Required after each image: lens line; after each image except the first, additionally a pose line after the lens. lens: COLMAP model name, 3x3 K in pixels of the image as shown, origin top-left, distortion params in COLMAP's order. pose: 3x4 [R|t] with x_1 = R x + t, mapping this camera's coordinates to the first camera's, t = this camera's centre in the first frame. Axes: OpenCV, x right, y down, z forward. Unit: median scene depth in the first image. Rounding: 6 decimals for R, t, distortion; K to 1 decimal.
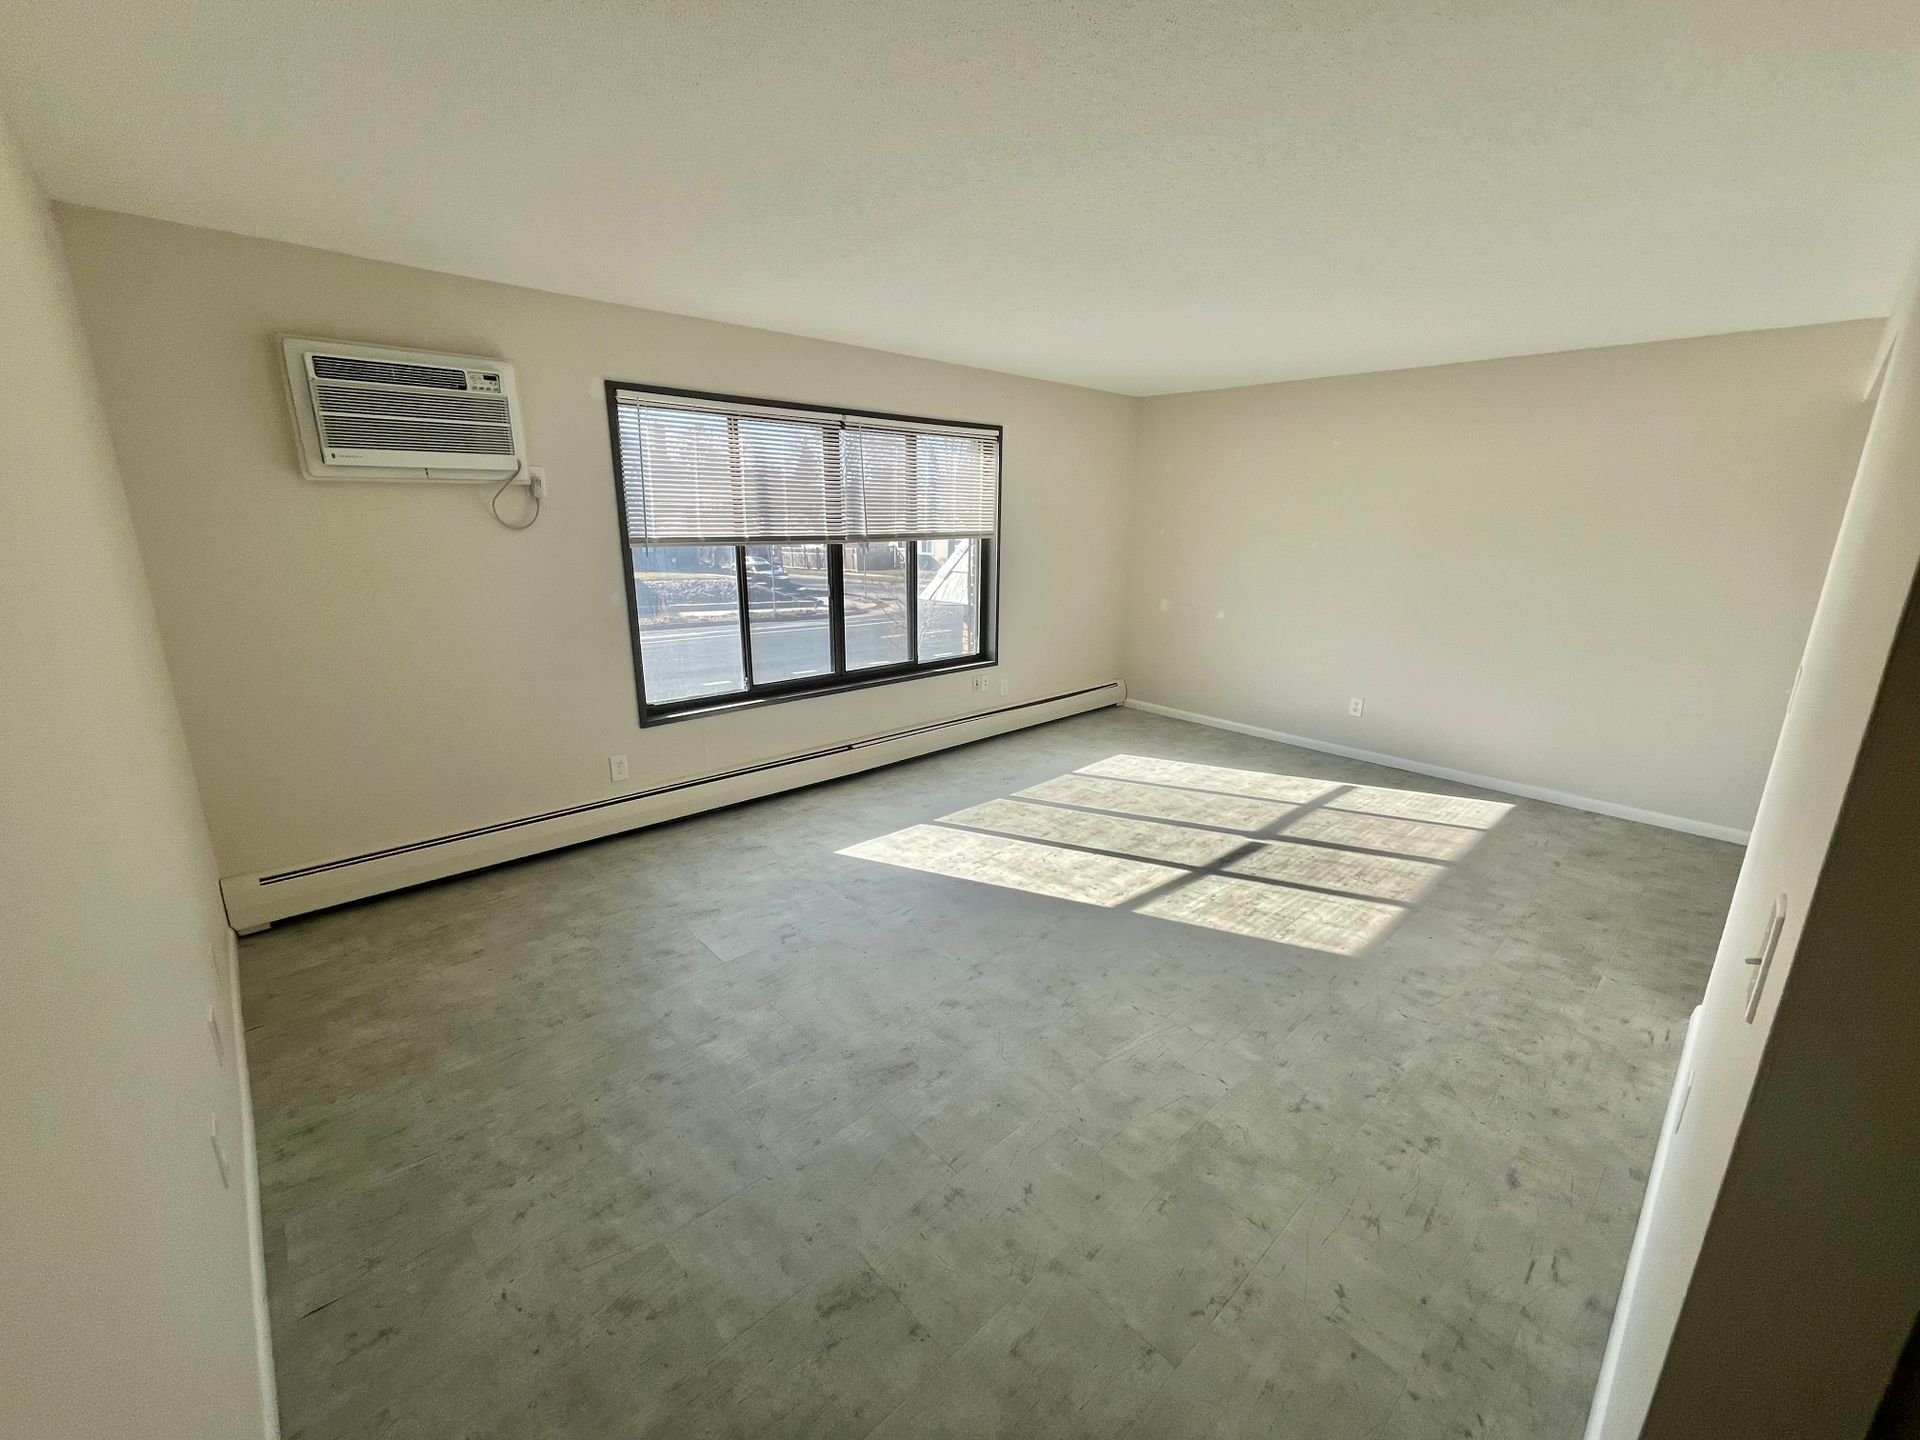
lens RADIAL K [[781.4, 0, 948.9], [0, 781.4, 733.4], [0, 0, 1]] dist [-0.005532, -0.000161]
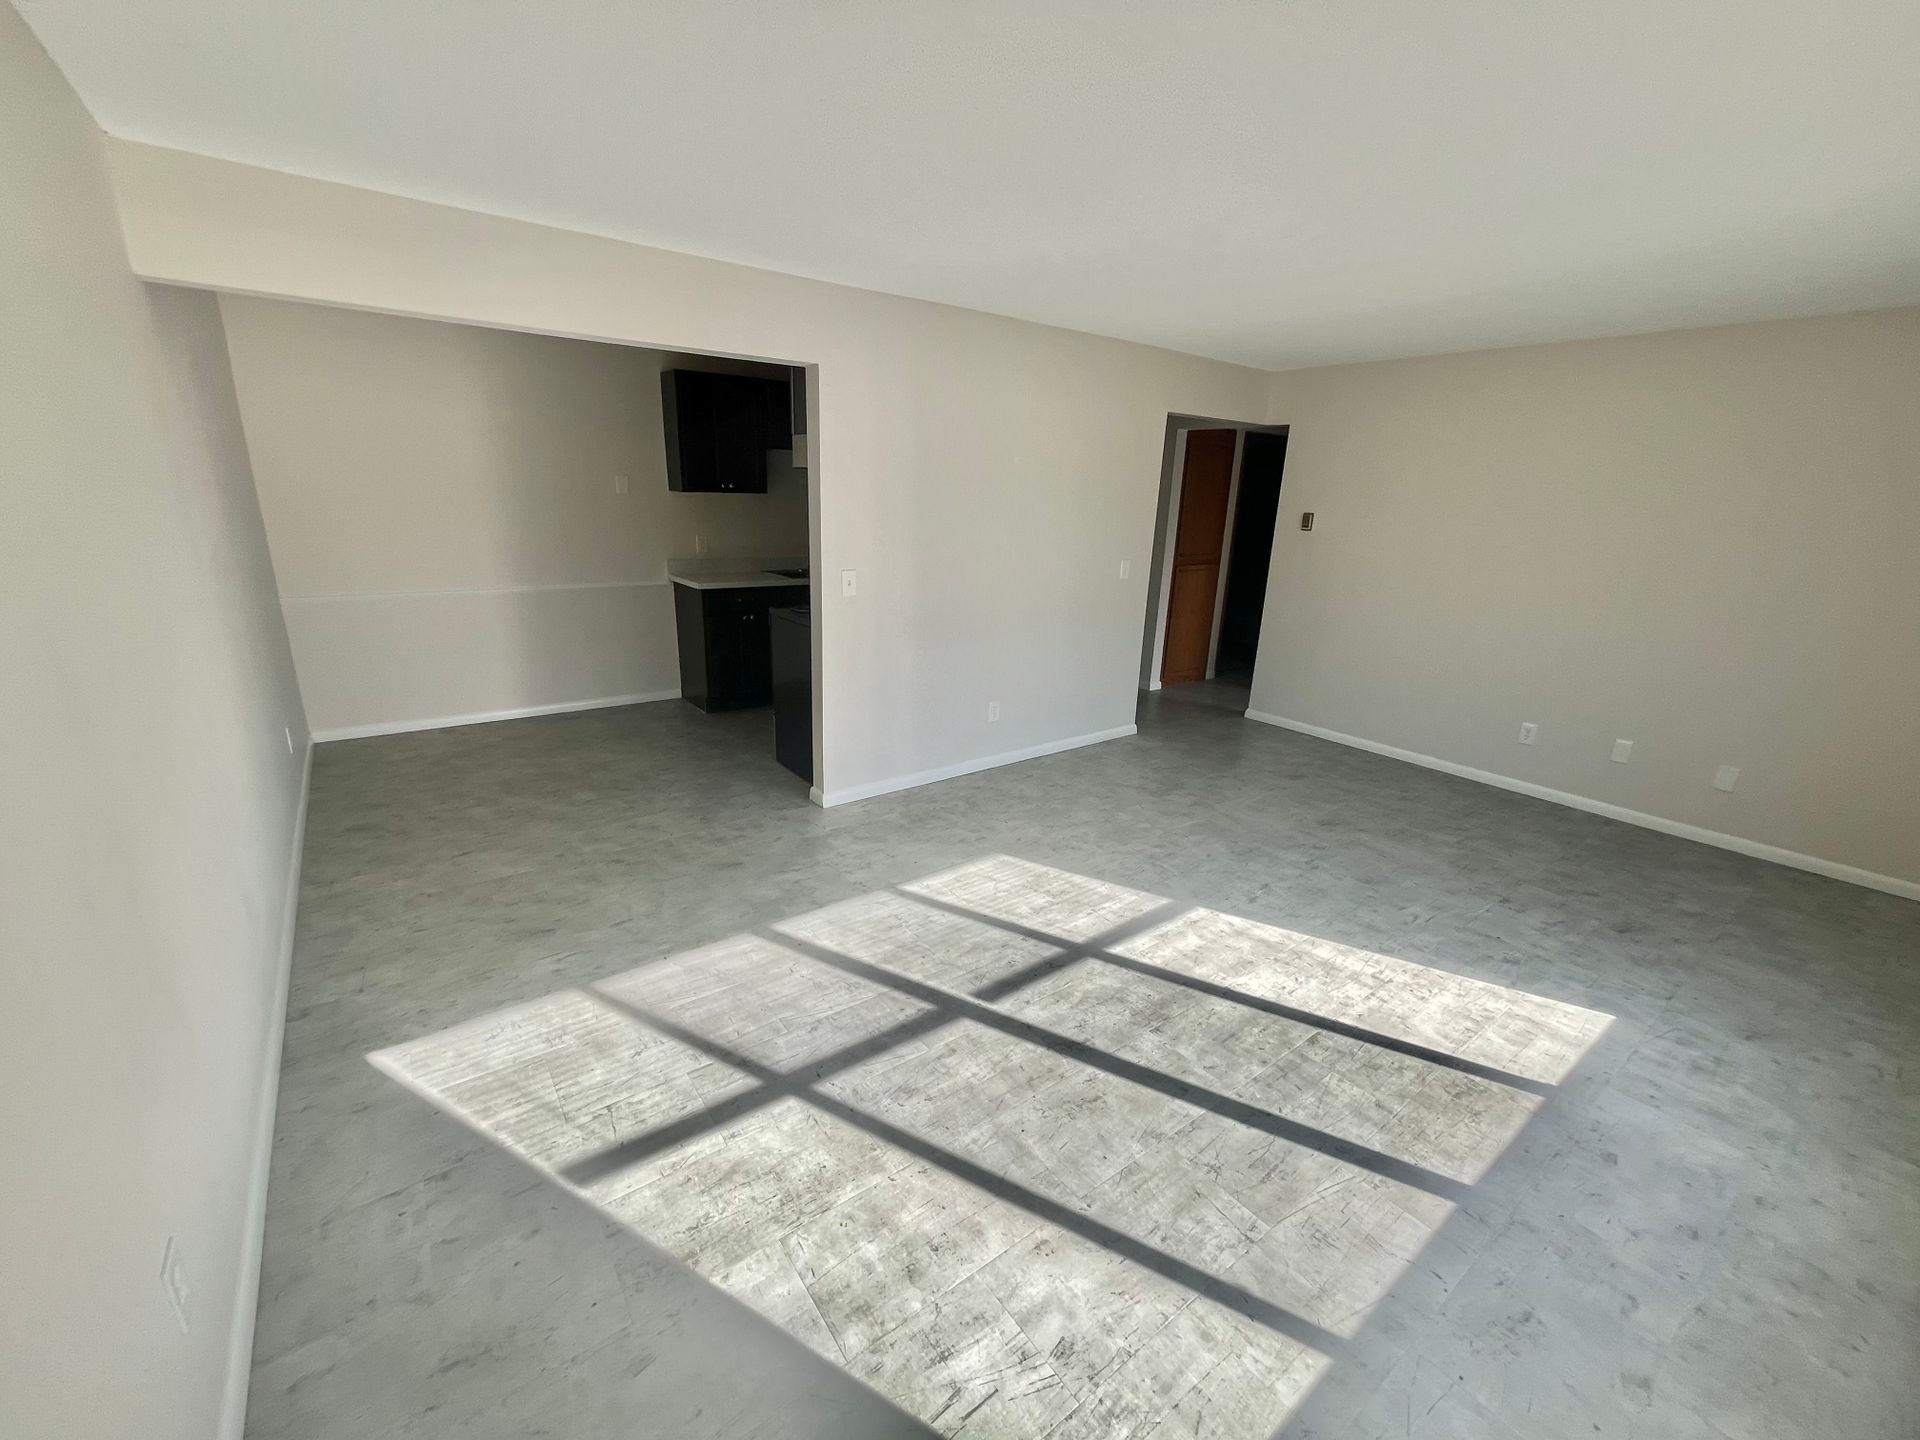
lens RADIAL K [[781.4, 0, 963.0], [0, 781.4, 718.9], [0, 0, 1]] dist [-0.005532, -0.000161]
pose [[-0.994871, -0.068317, 0.074593, 0.395450], [-0.017640, 0.843331, 0.537105, -0.431439], [-0.099600, 0.533035, -0.840211, 1.515344]]
